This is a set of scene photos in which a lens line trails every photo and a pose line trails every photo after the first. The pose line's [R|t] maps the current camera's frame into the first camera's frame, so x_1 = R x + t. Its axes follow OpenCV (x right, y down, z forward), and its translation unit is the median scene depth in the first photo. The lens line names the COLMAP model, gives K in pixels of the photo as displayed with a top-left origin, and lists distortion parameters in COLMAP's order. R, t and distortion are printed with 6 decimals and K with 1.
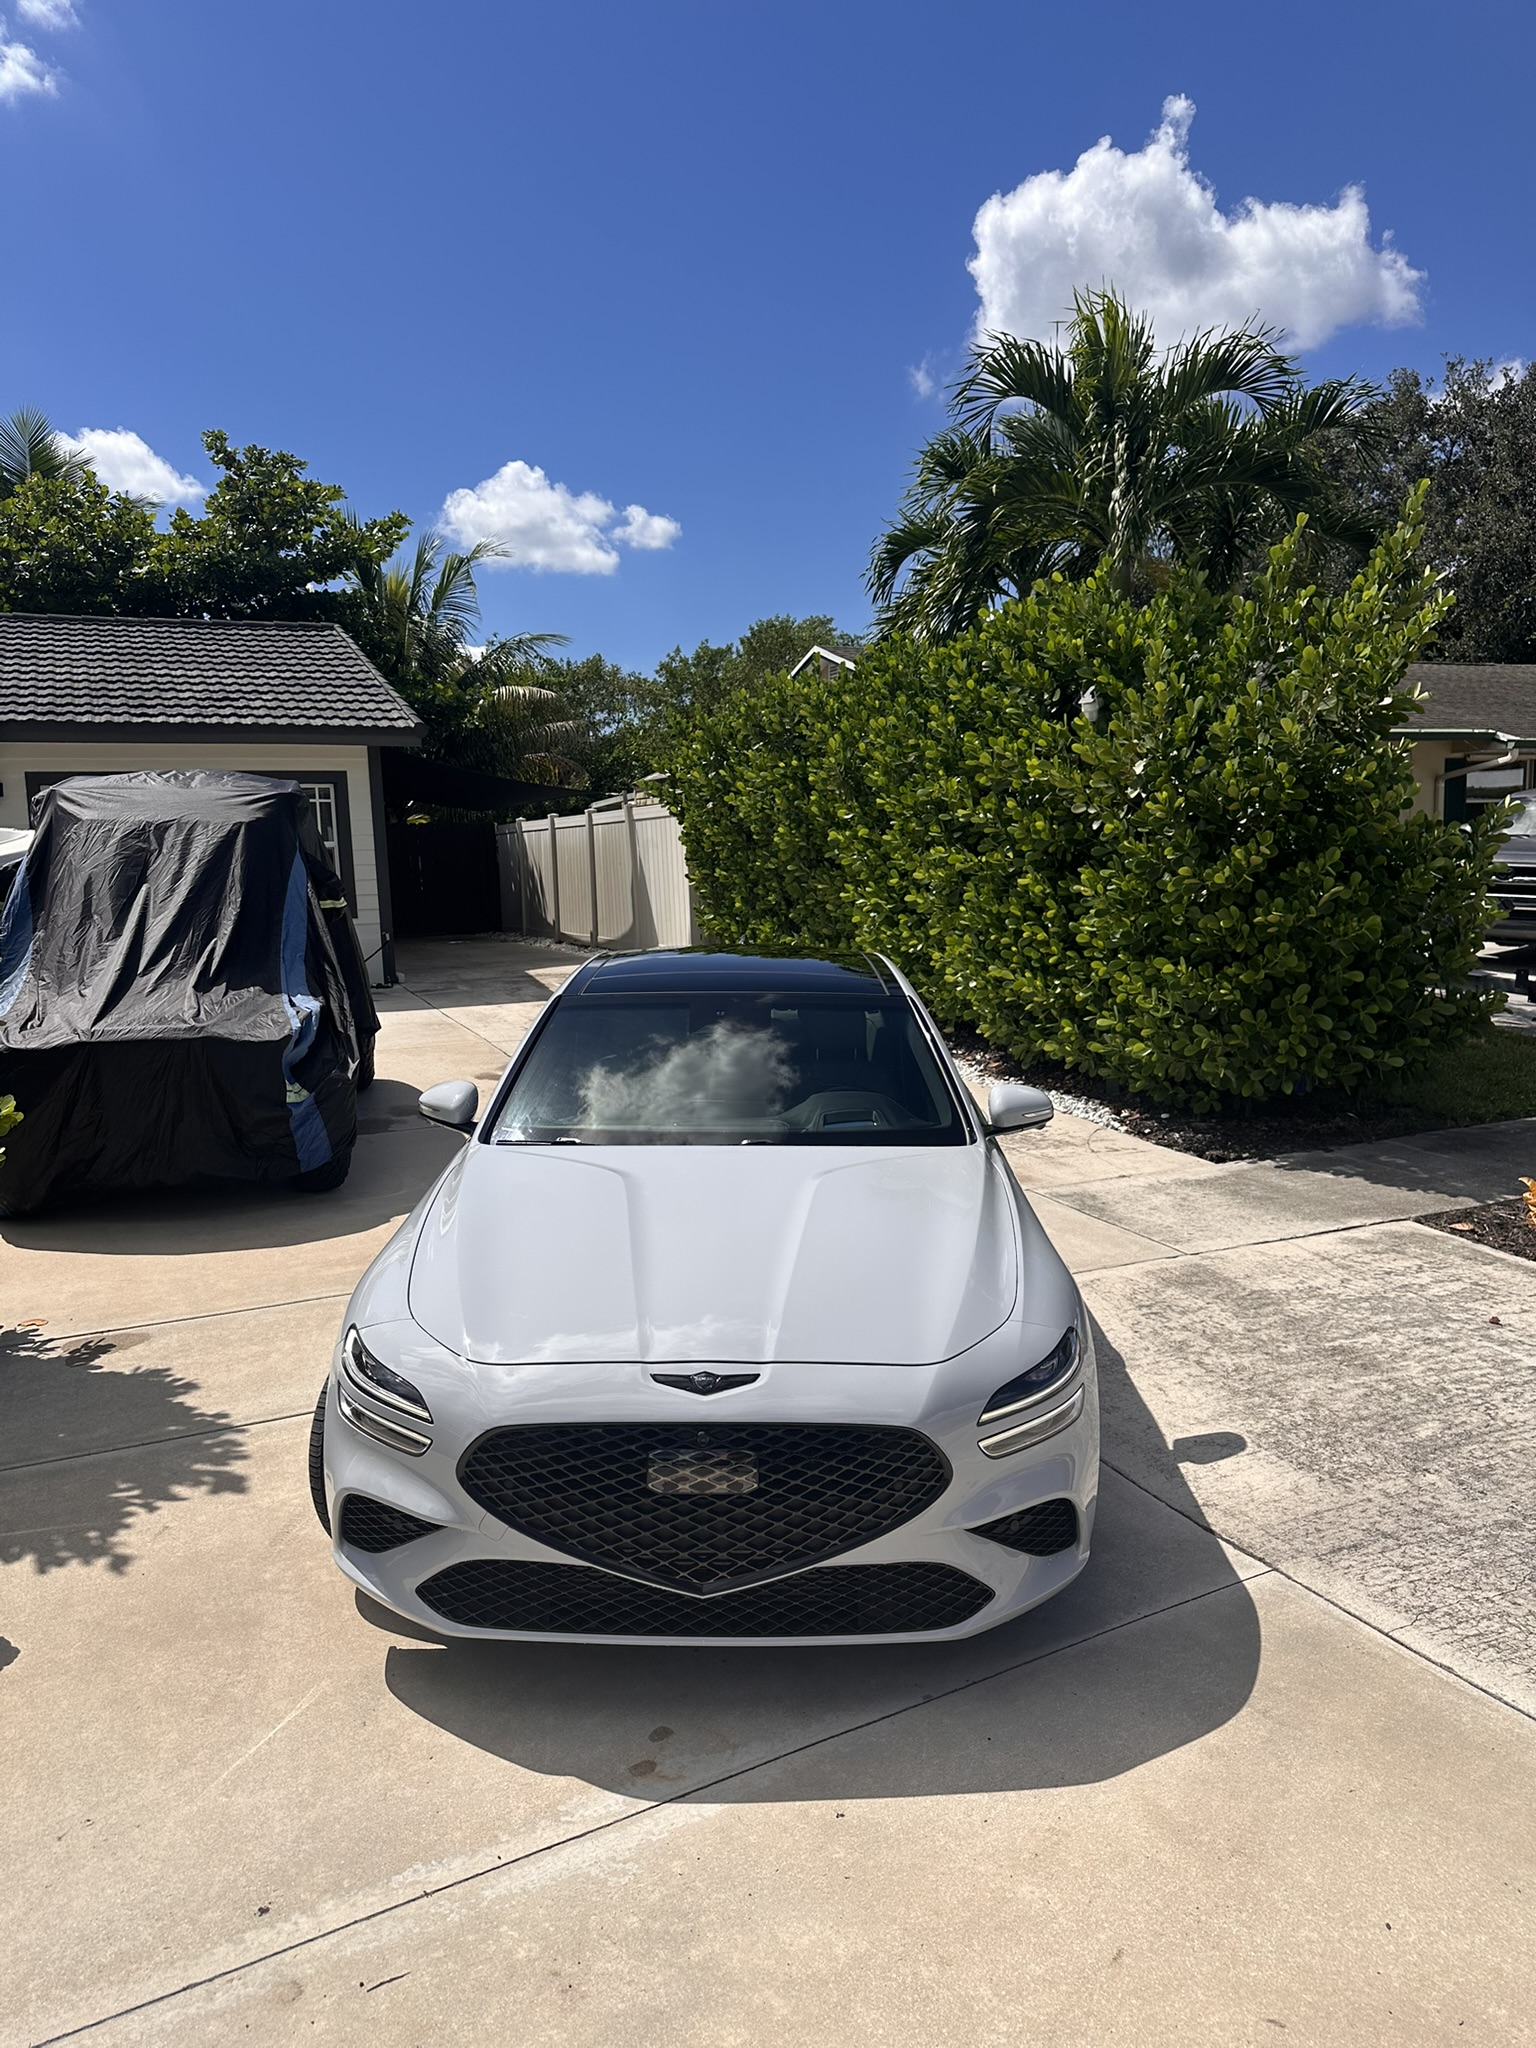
lens RADIAL K [[1463.4, 0, 776.4], [0, 1463.4, 1022.5], [0, 0, 1]] dist [0.006613, -0.005877]
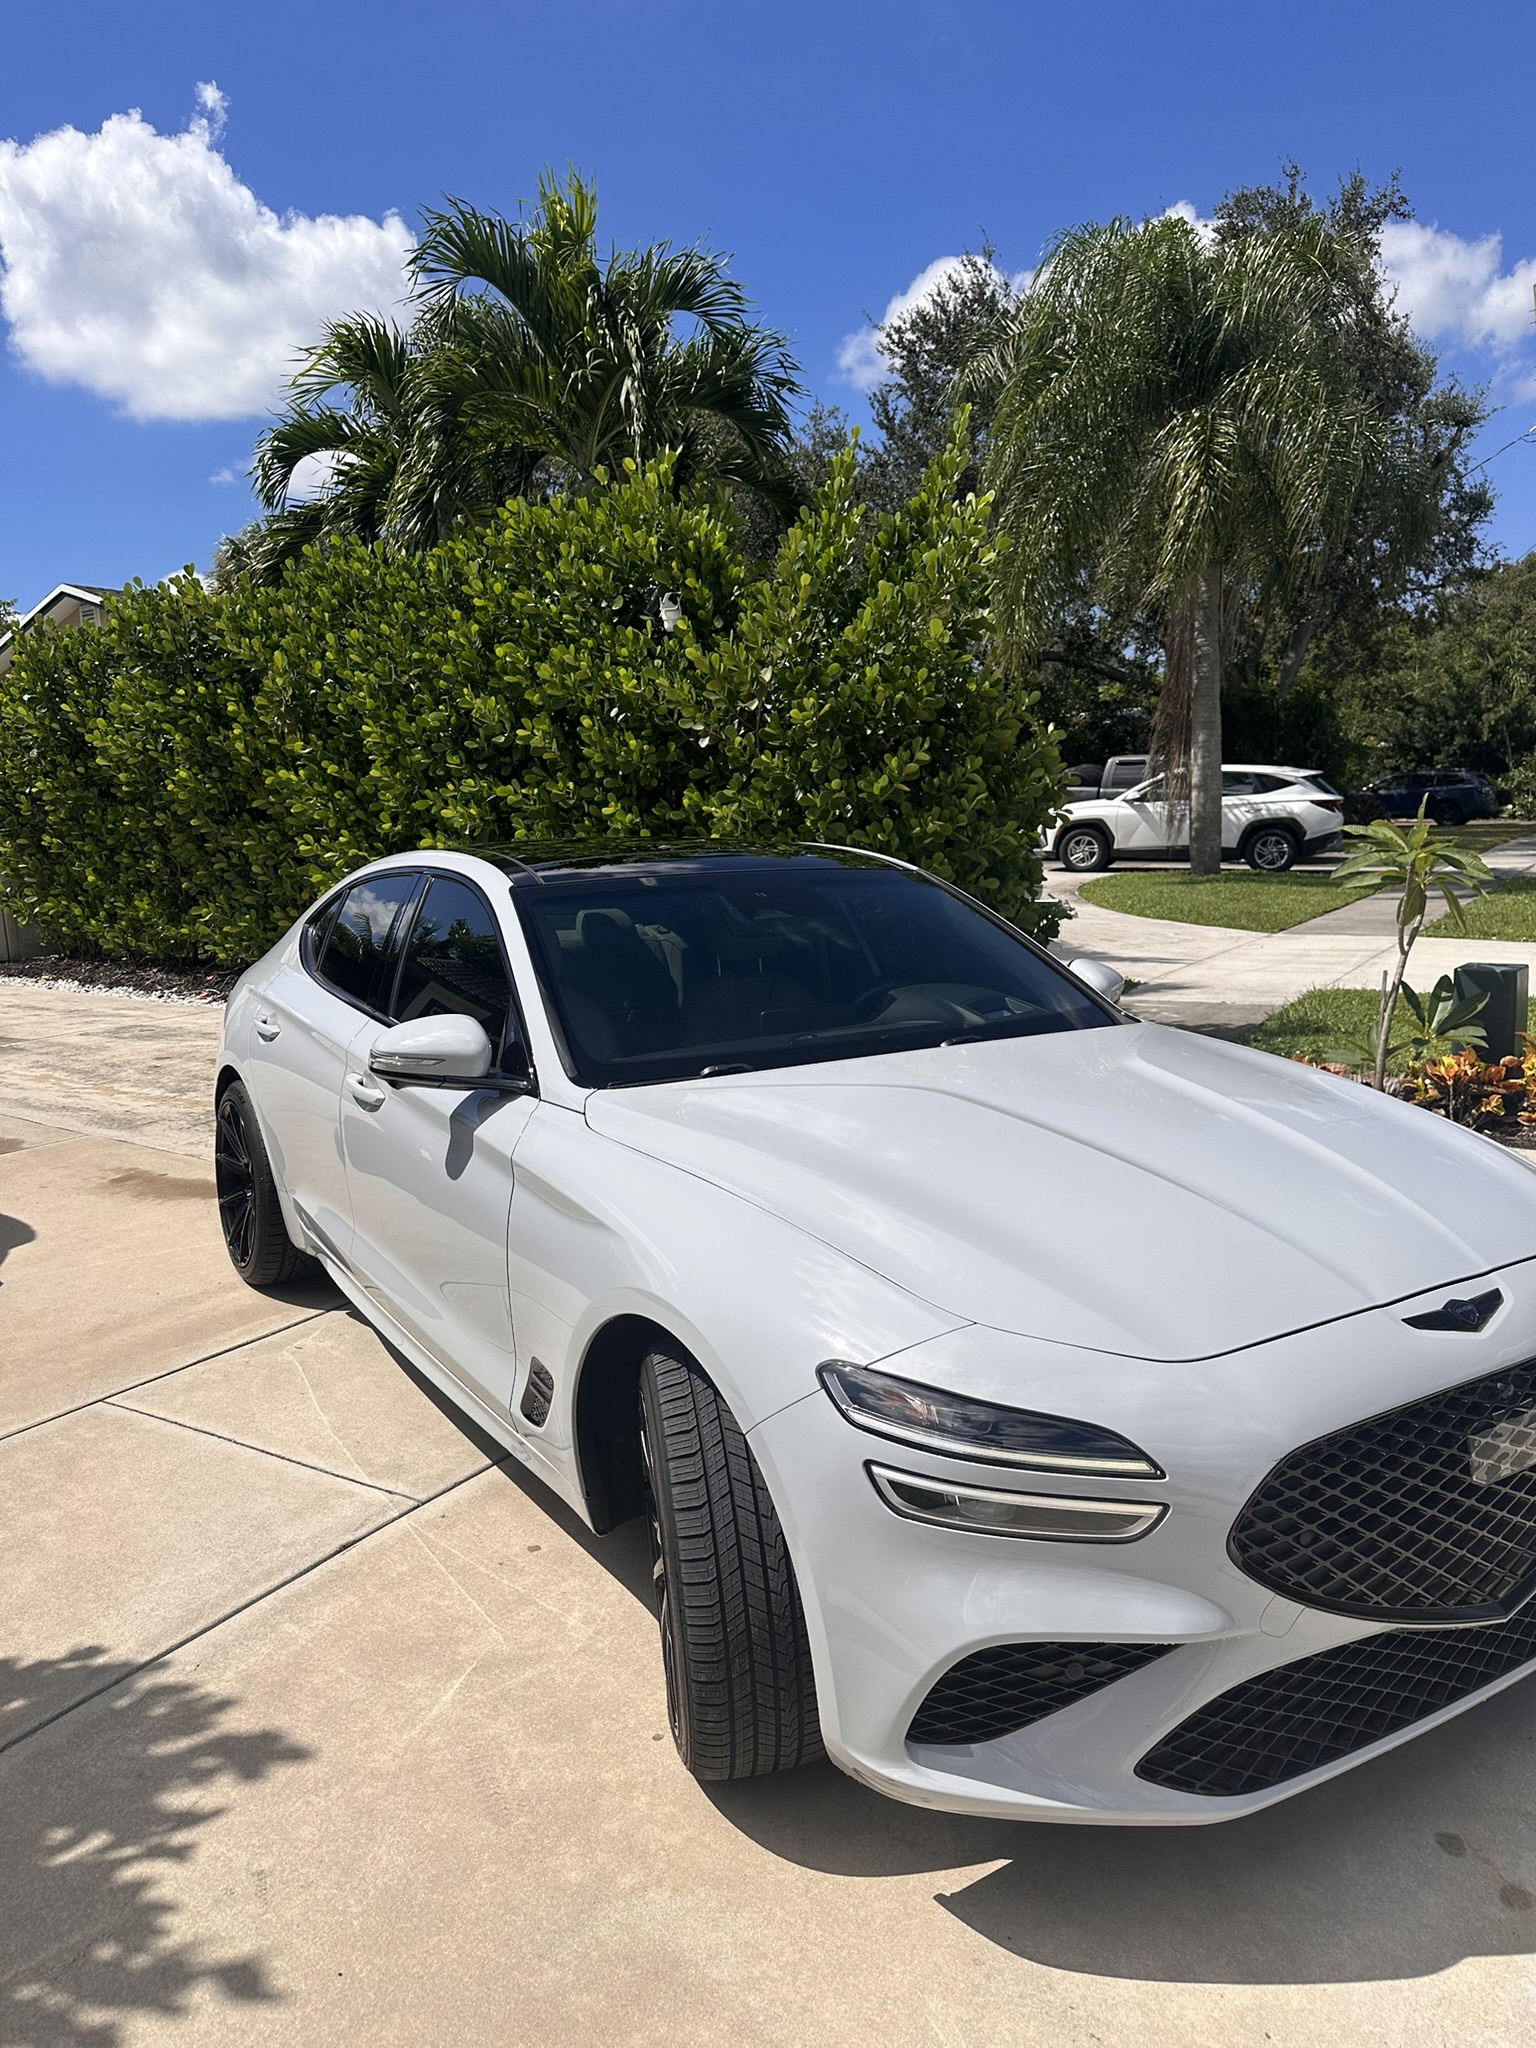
lens RADIAL K [[1463.4, 0, 766.4], [0, 1463.4, 1027.1], [0, 0, 1]] dist [0.006613, -0.005877]
pose [[0.831778, -0.086149, 0.548383, -0.219970], [0.089841, 0.995752, 0.020159, 0.022046], [-0.547790, 0.032499, 0.835984, 0.192598]]
